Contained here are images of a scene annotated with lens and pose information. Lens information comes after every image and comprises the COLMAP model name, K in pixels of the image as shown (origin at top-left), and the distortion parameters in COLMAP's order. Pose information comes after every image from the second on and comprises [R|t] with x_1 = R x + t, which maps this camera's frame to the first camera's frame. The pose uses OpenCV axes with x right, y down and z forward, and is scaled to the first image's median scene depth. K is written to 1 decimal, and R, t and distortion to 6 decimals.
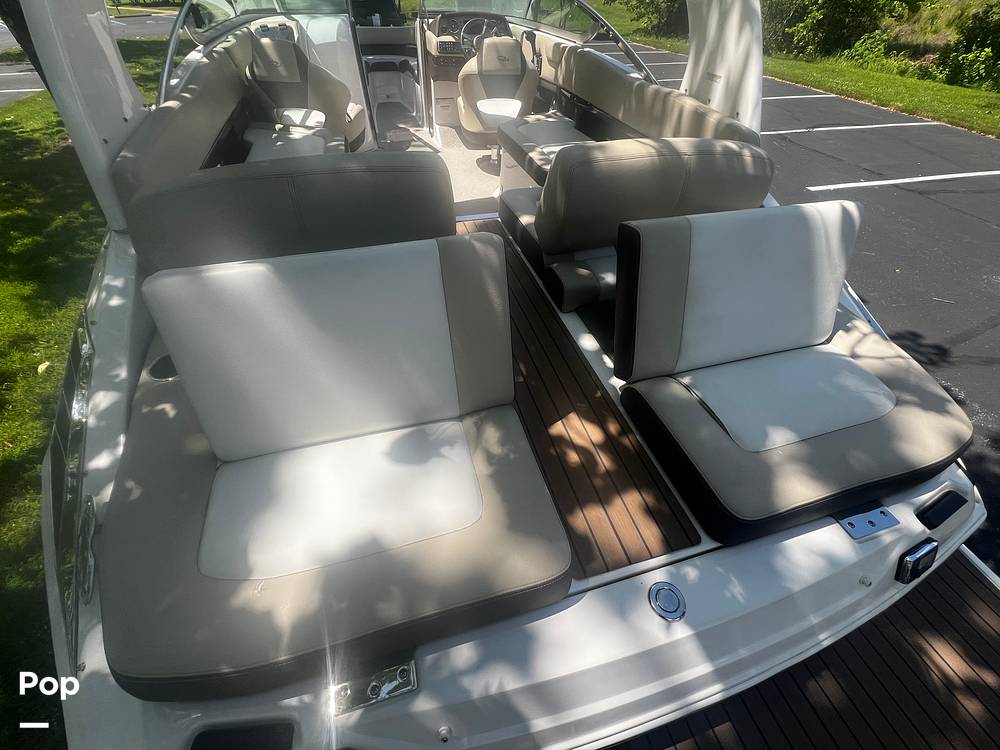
lens RADIAL K [[402.3, 0, 500.5], [0, 402.3, 373.7], [0, 0, 1]] dist [0.000537, -0.000472]
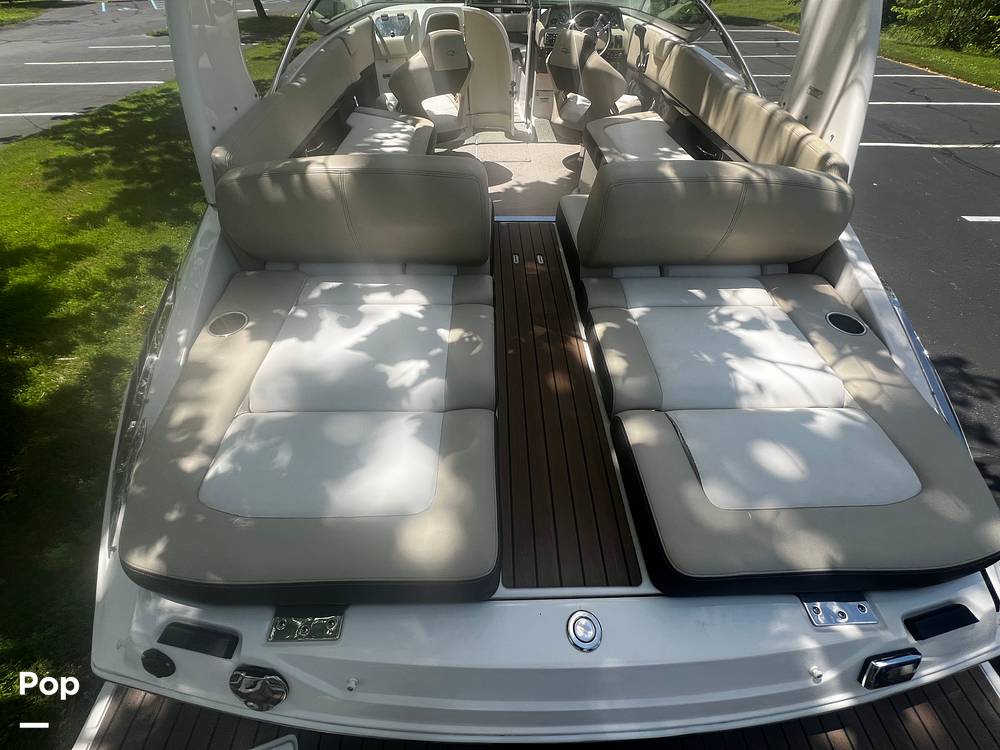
lens RADIAL K [[404.8, 0, 500.3], [0, 404.8, 374.0], [0, 0, 1]] dist [-0.000906, 0.000870]
pose [[0.968472, 0.174414, -0.177878, 0.066772], [-0.169930, 0.984633, 0.040259, -0.020025], [0.182167, -0.008762, 0.983229, -0.011397]]
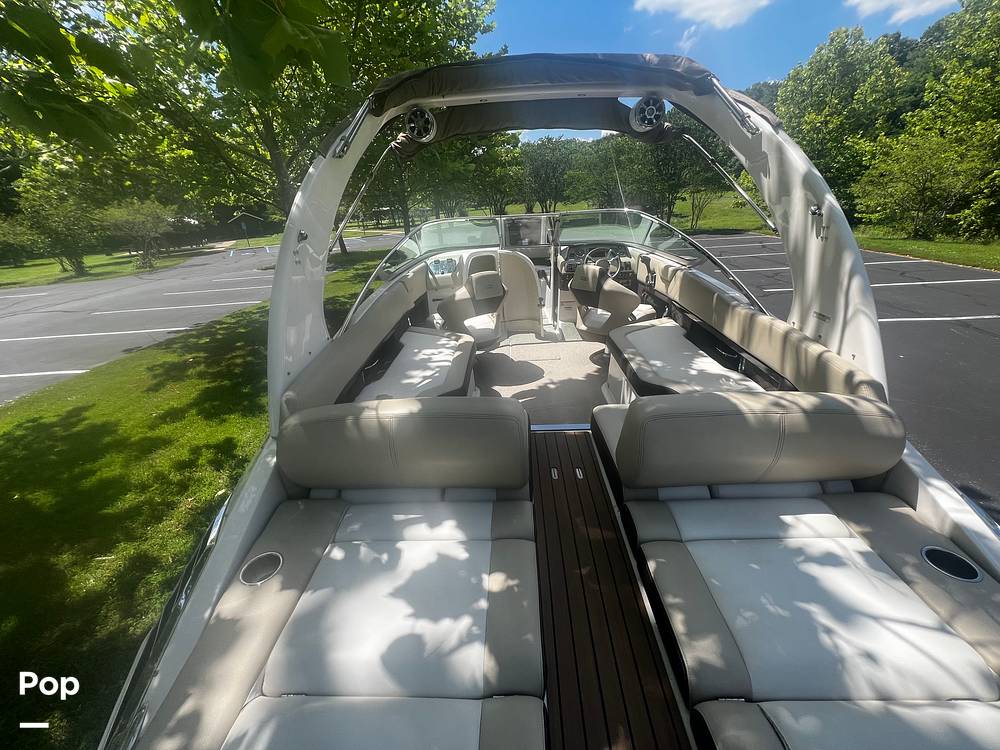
lens RADIAL K [[404.8, 0, 500.7], [0, 404.8, 371.6], [0, 0, 1]] dist [-0.000906, 0.000870]
pose [[0.950635, 0.051214, -0.306057, 0.053171], [-0.158644, 0.927862, -0.337497, -0.086939], [0.266694, 0.369390, 0.890183, -0.020652]]
